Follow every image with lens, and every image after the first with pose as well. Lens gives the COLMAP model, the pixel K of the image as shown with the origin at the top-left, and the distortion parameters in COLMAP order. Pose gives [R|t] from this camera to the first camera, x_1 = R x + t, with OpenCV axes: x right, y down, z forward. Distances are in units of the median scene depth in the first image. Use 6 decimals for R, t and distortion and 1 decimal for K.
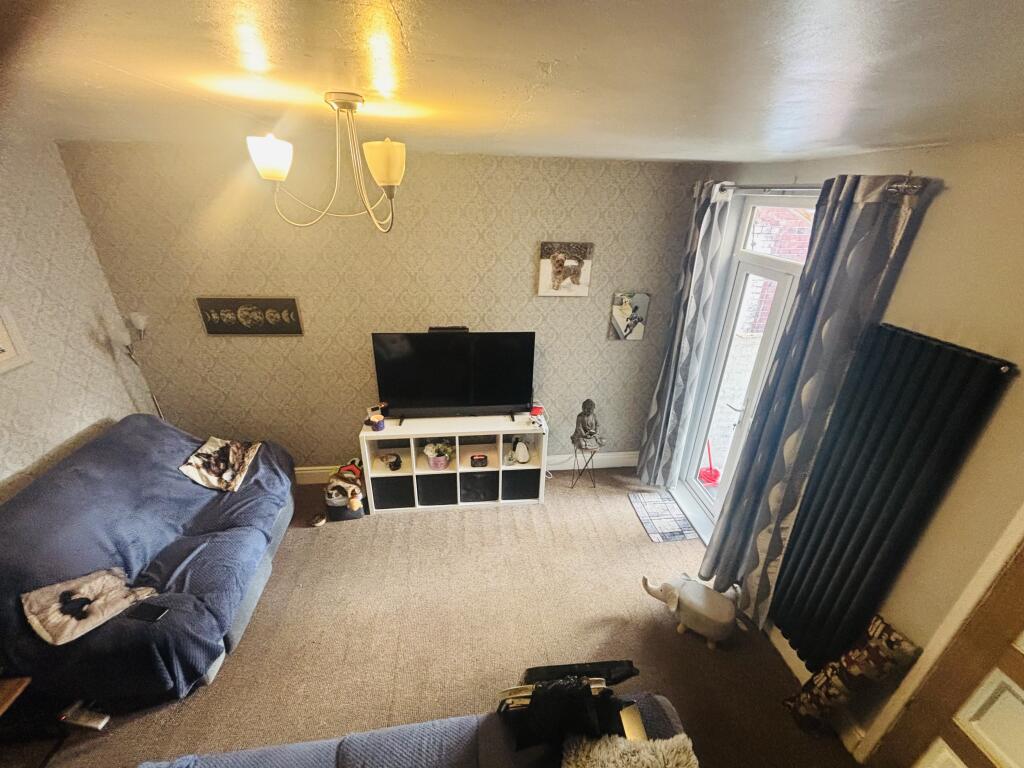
lens RADIAL K [[417.1, 0, 513.5], [0, 417.1, 377.1], [0, 0, 1]] dist [-0.003808, -0.002288]
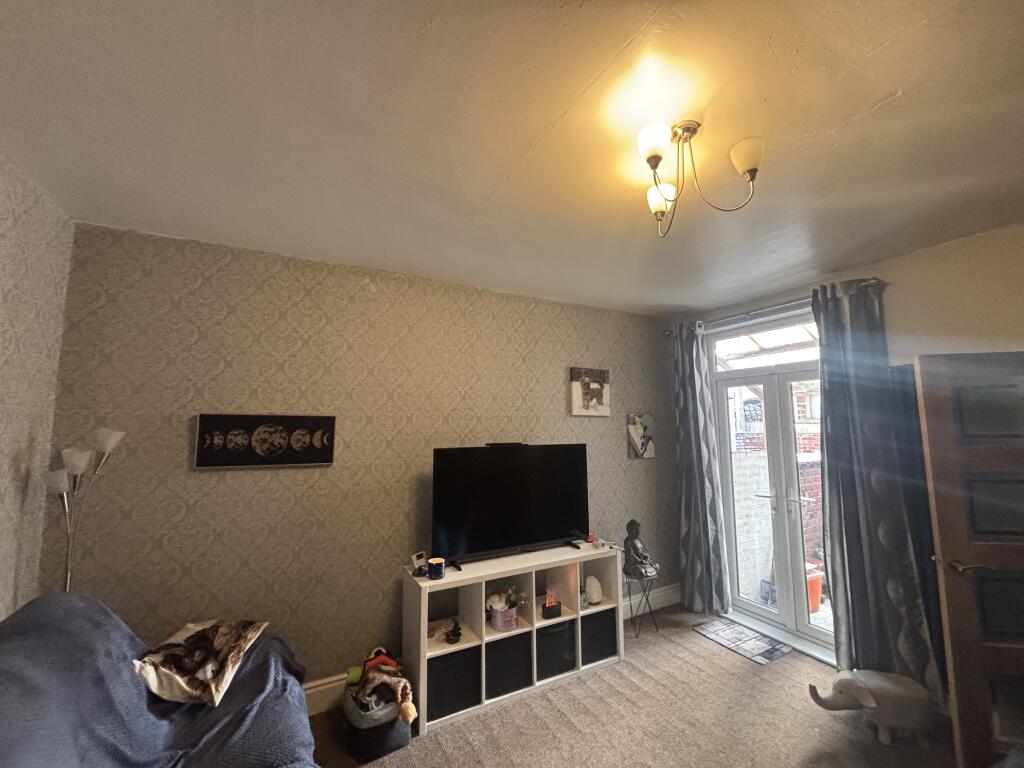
lens RADIAL K [[417.1, 0, 516.8], [0, 417.1, 366.8], [0, 0, 1]] dist [-0.003808, -0.002288]
pose [[0.928152, 0.018330, 0.371749, -0.470456], [0.175410, 0.859373, -0.480323, 0.181237], [-0.328275, 0.511021, 0.794414, 0.154731]]
